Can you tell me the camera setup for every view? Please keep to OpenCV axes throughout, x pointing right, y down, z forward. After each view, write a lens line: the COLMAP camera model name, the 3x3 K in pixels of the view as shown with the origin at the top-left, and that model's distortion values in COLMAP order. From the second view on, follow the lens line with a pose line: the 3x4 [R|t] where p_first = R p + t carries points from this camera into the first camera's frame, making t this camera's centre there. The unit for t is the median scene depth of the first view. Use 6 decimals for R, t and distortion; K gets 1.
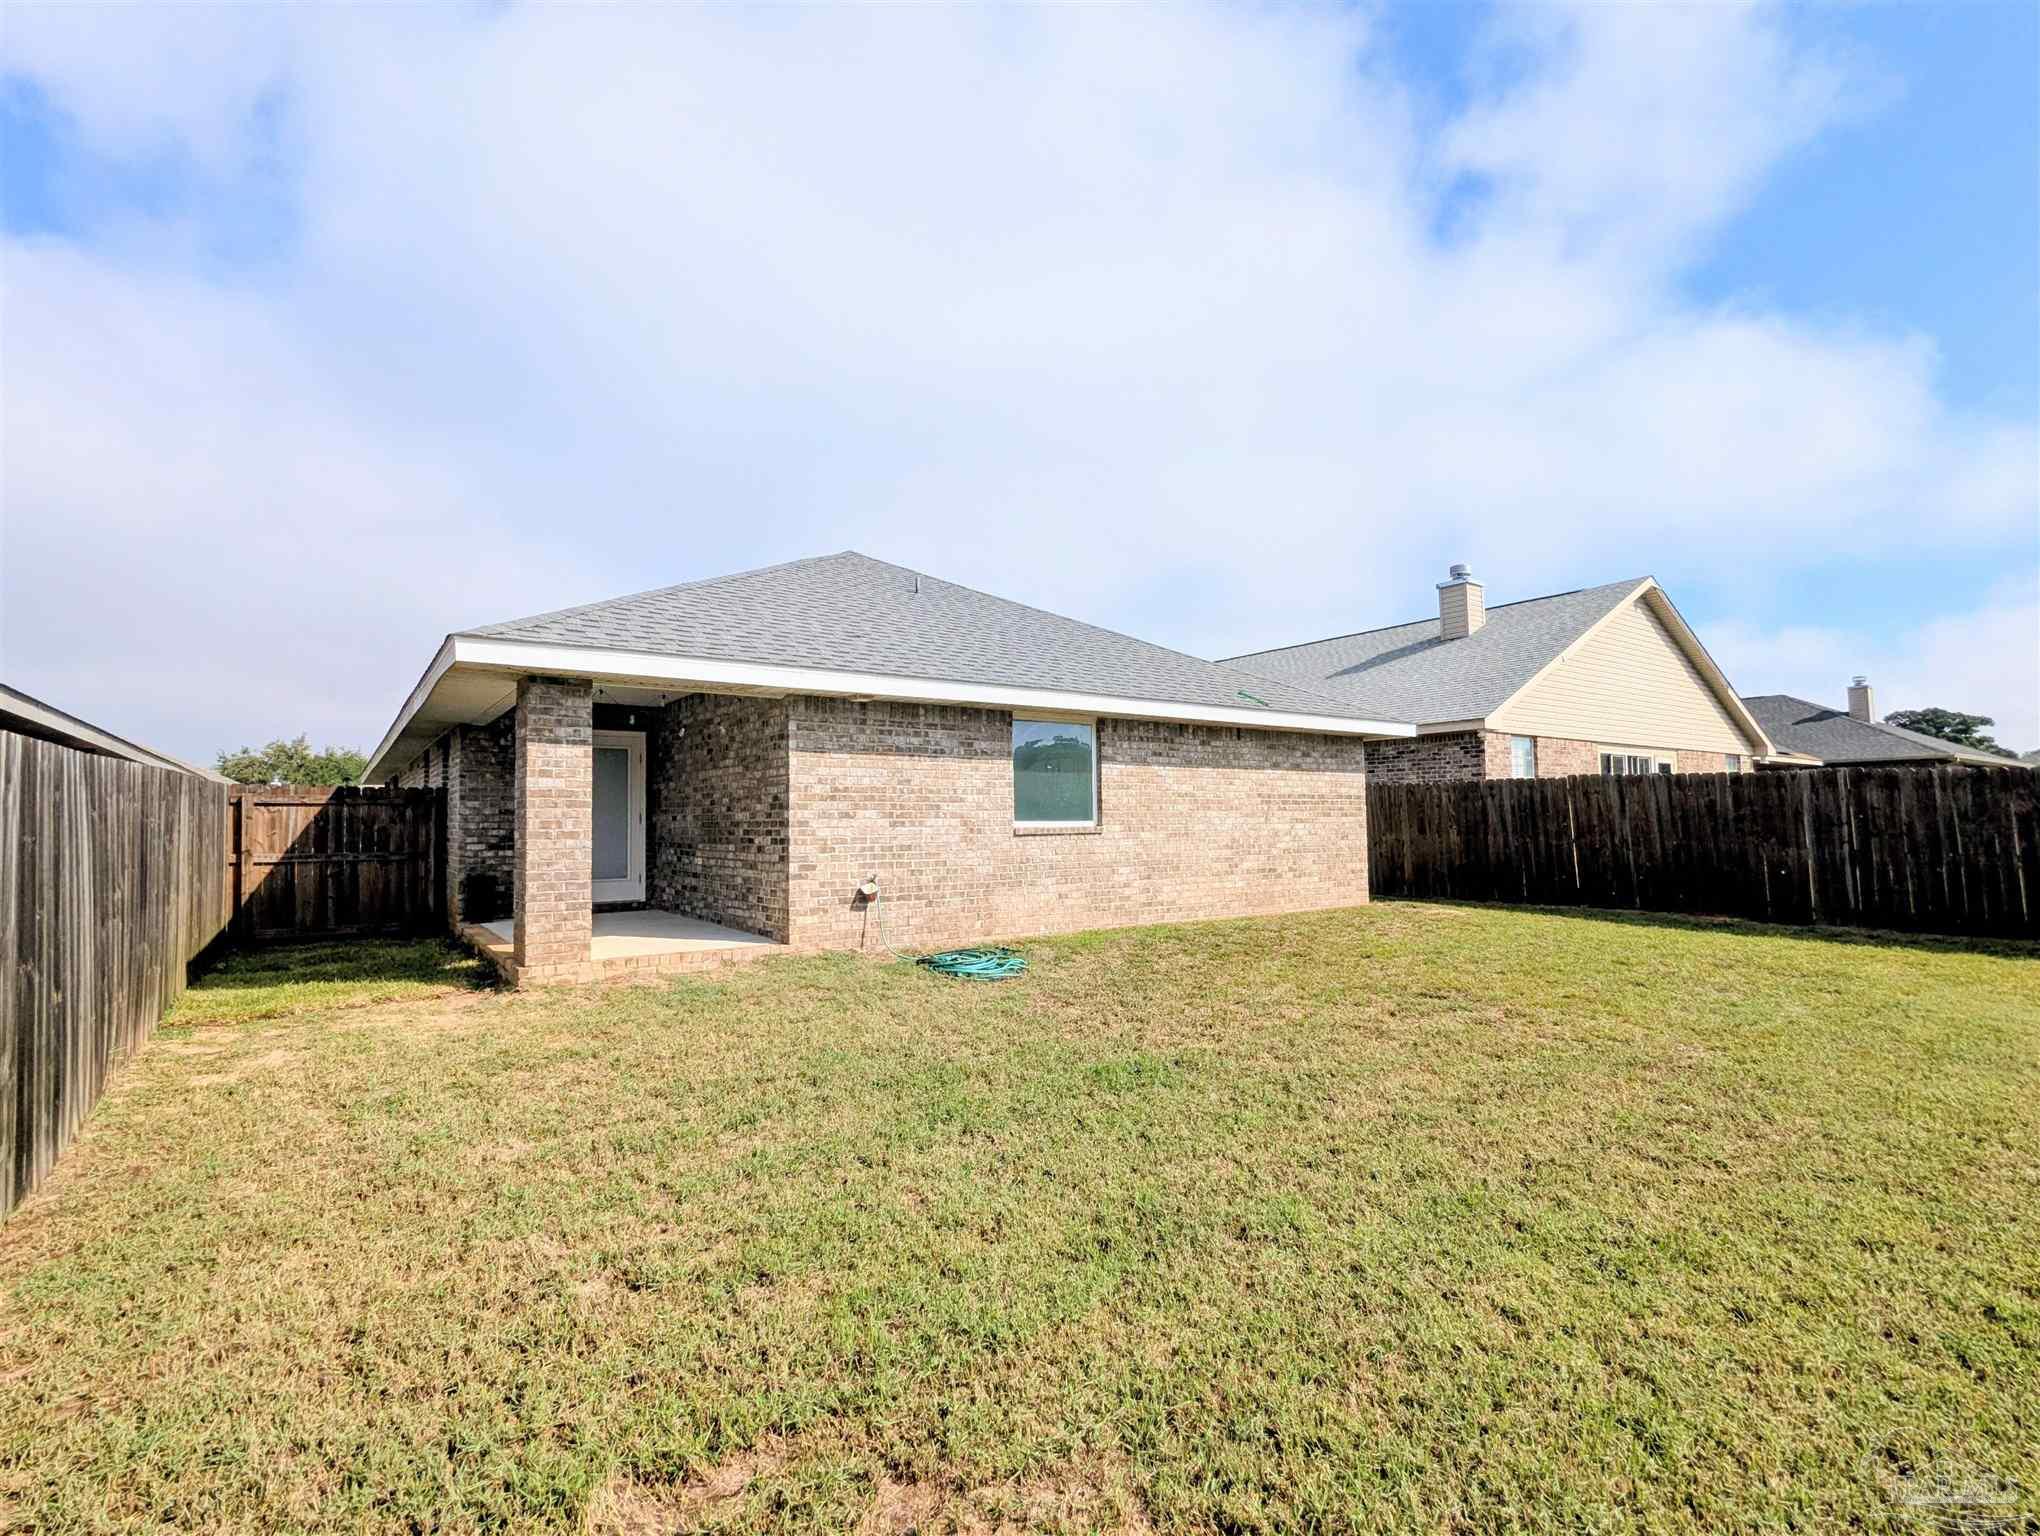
lens RADIAL K [[969.3, 0, 1017.5], [0, 969.3, 772.3], [0, 0, 1]] dist [0.002264, -0.001257]
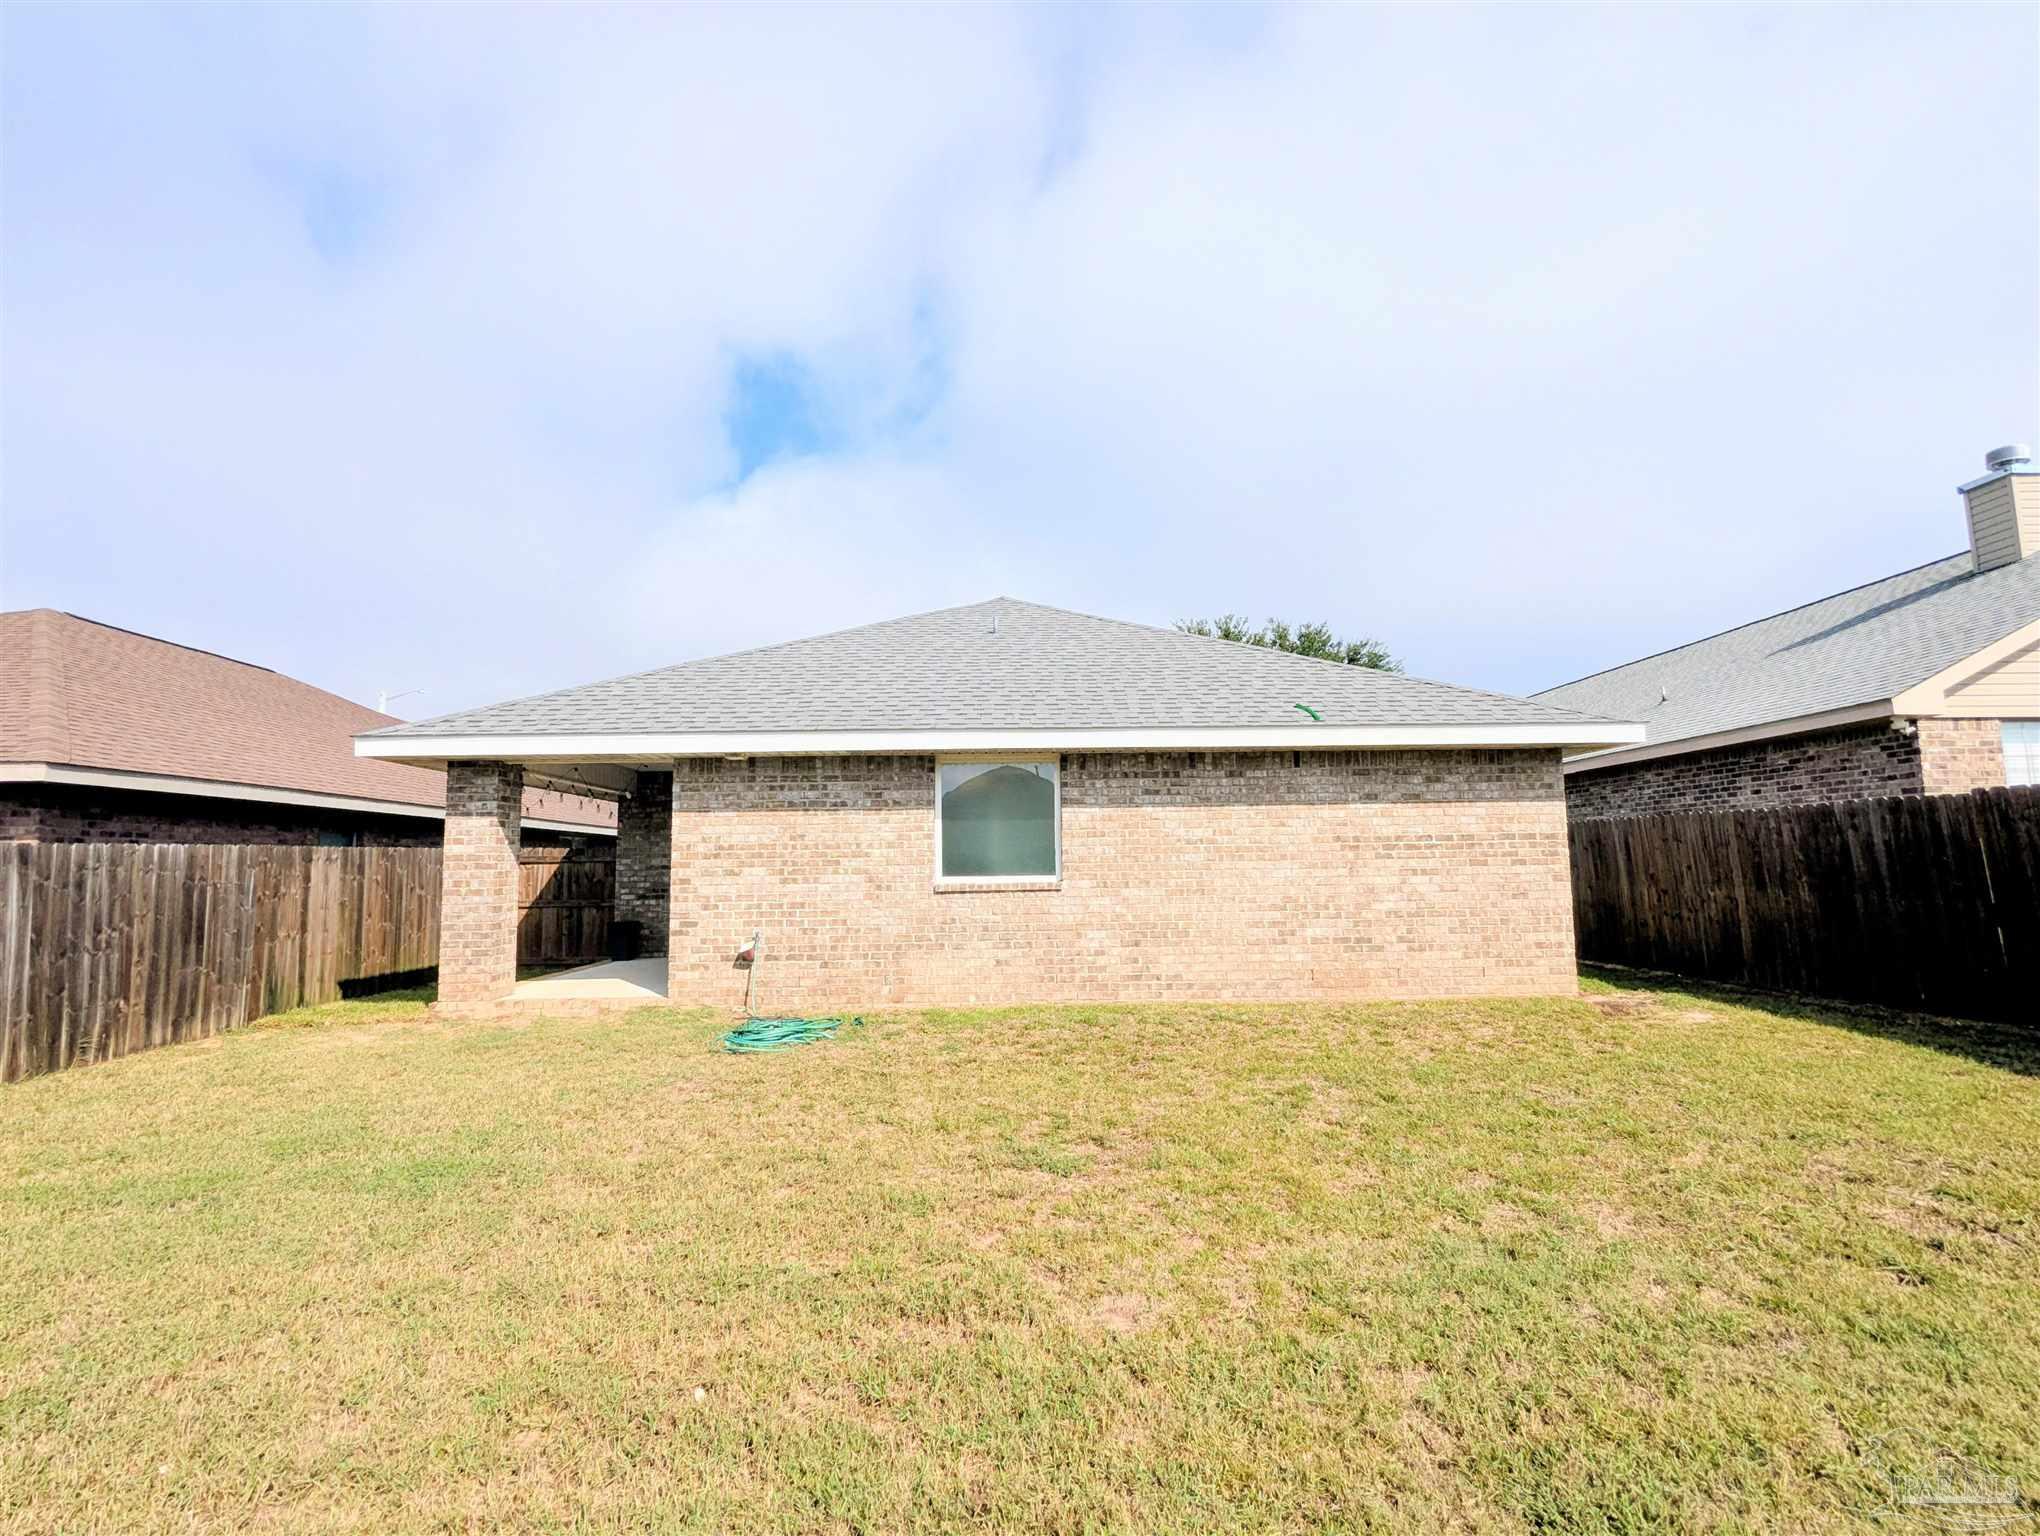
lens RADIAL K [[969.3, 0, 1019.2], [0, 969.3, 769.4], [0, 0, 1]] dist [0.002264, -0.001257]
pose [[0.824391, -0.061231, -0.562699, 0.558947], [0.036878, 0.997830, -0.054551, 0.002542], [0.564818, 0.024220, 0.824860, 0.286718]]
